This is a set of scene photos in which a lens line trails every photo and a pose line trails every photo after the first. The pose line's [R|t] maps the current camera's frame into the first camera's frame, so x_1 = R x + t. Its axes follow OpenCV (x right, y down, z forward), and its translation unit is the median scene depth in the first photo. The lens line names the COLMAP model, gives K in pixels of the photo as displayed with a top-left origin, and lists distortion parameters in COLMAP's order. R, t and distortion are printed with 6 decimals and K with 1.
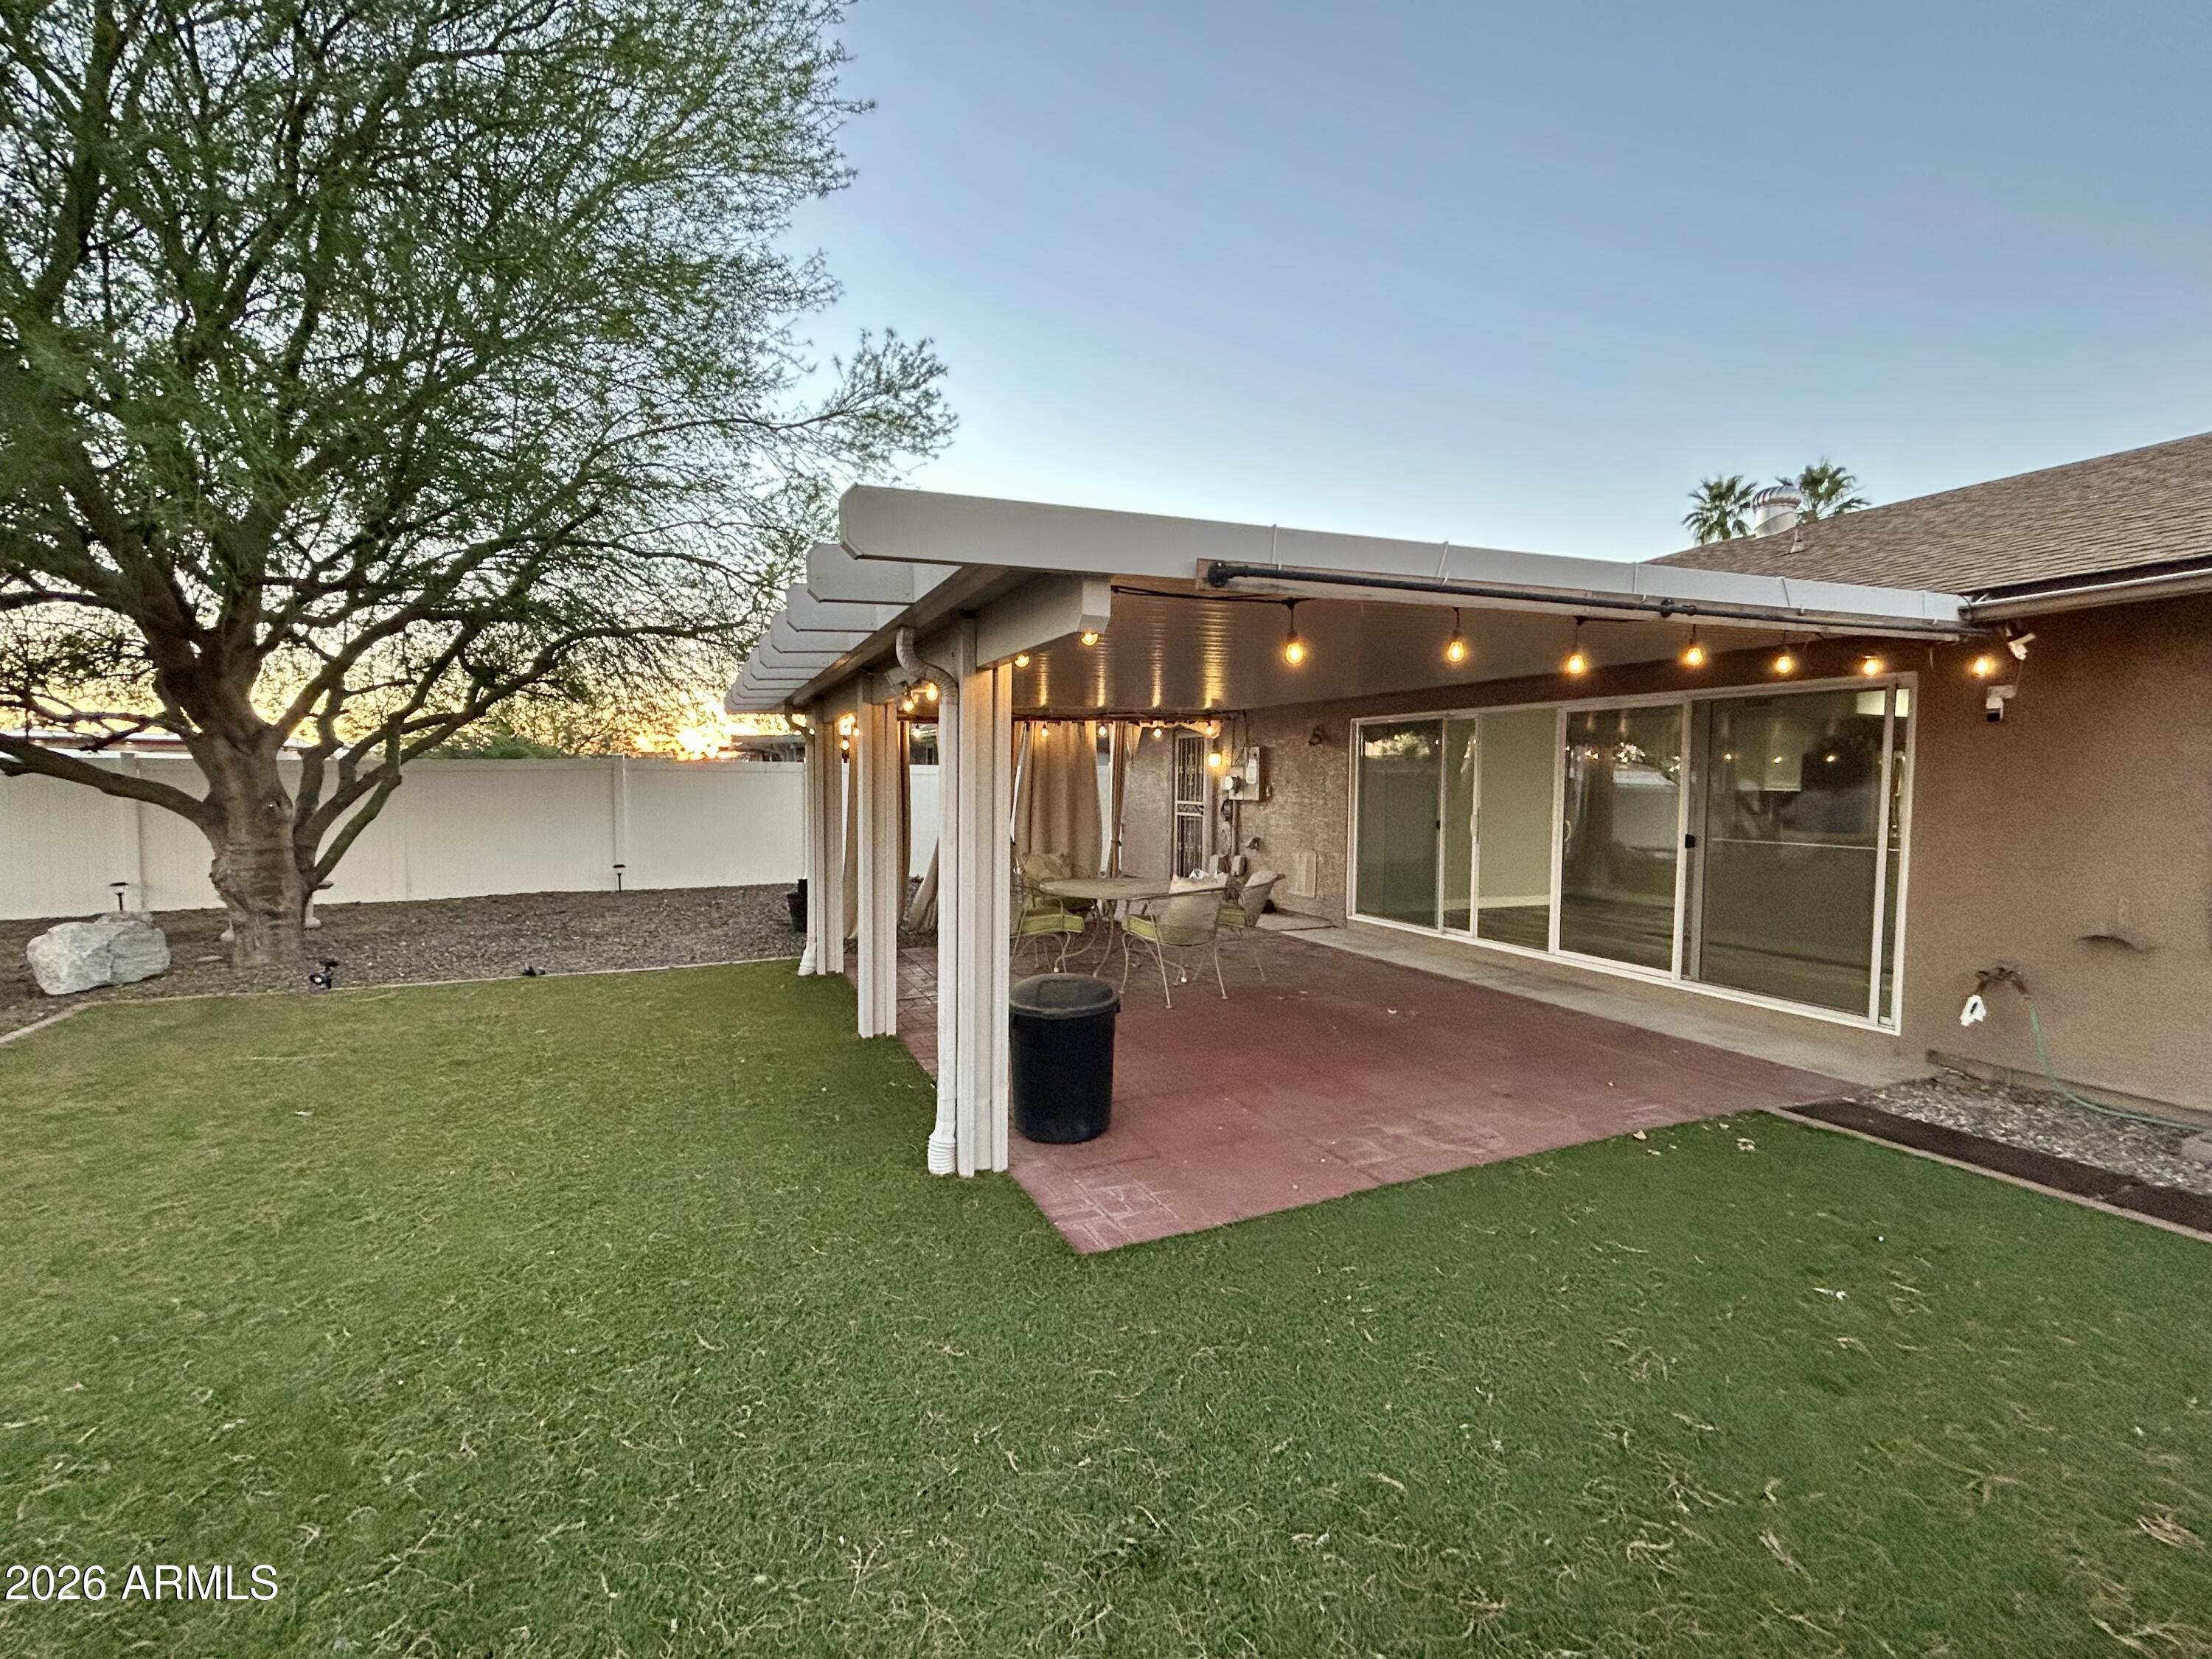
lens RADIAL K [[939.8, 0, 1106.0], [0, 939.8, 829.5], [0, 0, 1]] dist [0.000289, 0.000148]
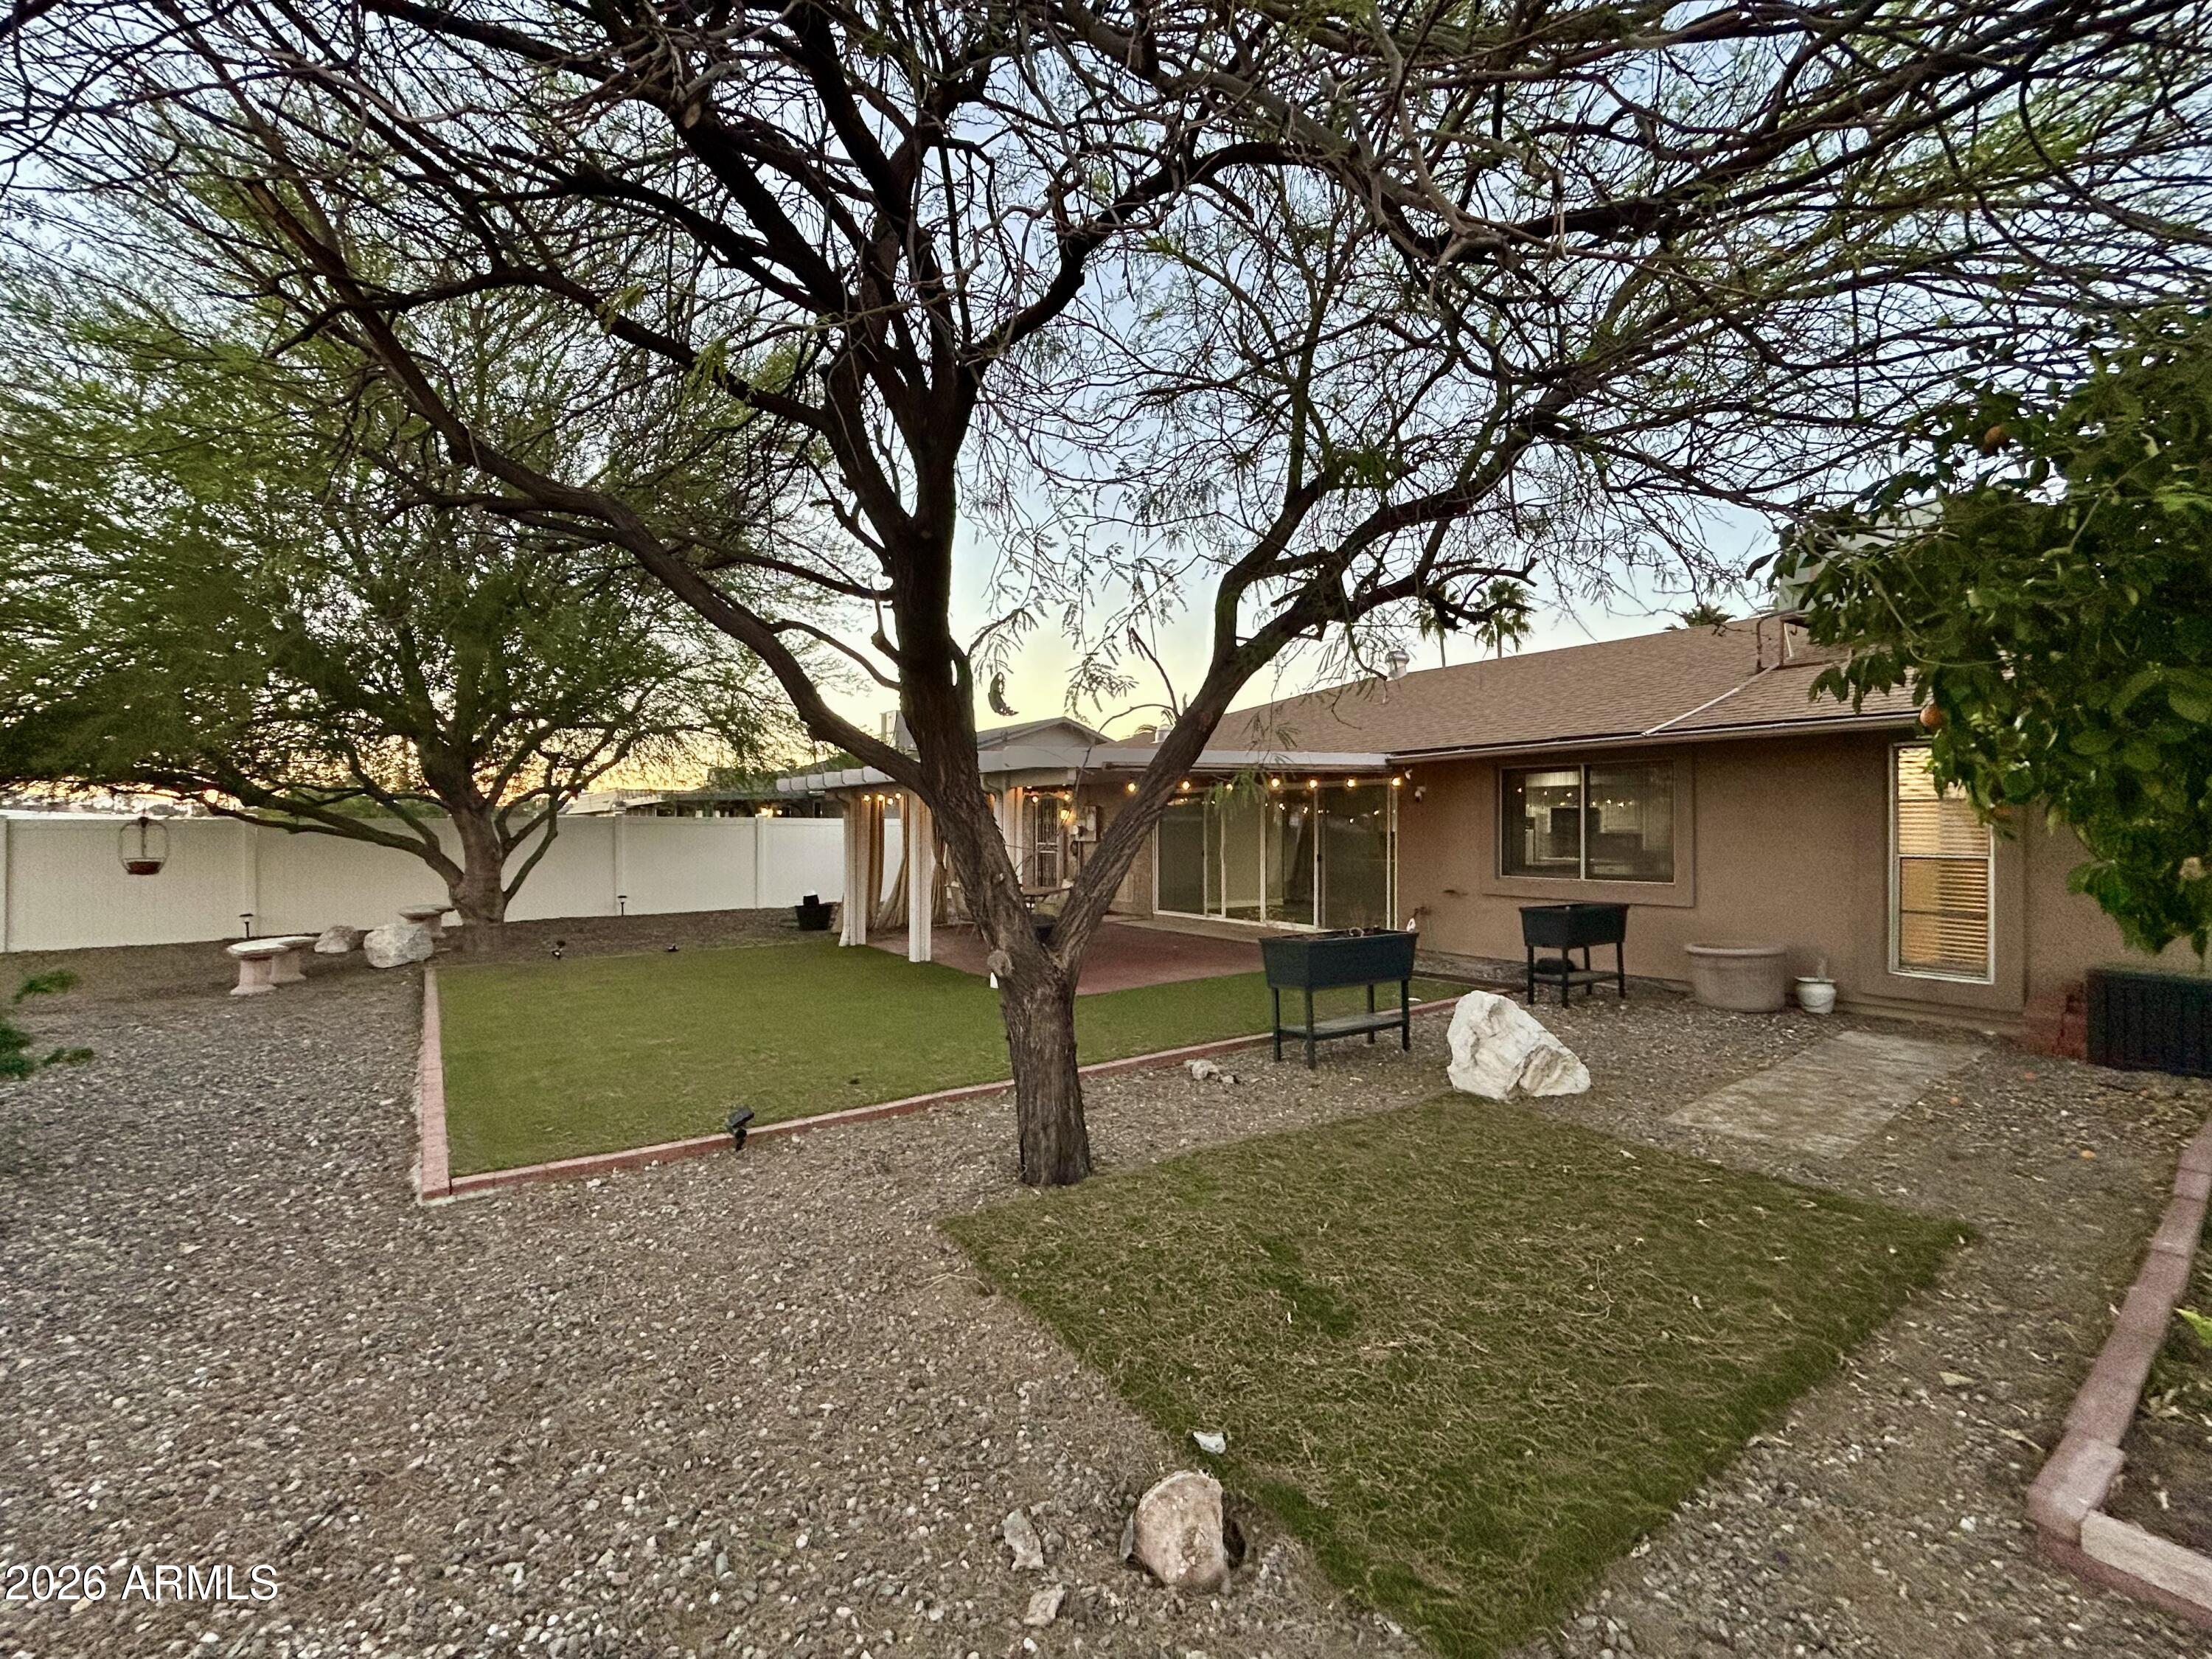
lens RADIAL K [[939.8, 0, 1106.0], [0, 939.8, 829.5], [0, 0, 1]] dist [0.000289, 0.000148]
pose [[0.979146, -0.009361, 0.202943, -0.181433], [0.019286, 0.998709, -0.046985, 0.030681], [-0.202241, 0.049920, 0.978063, -0.702223]]
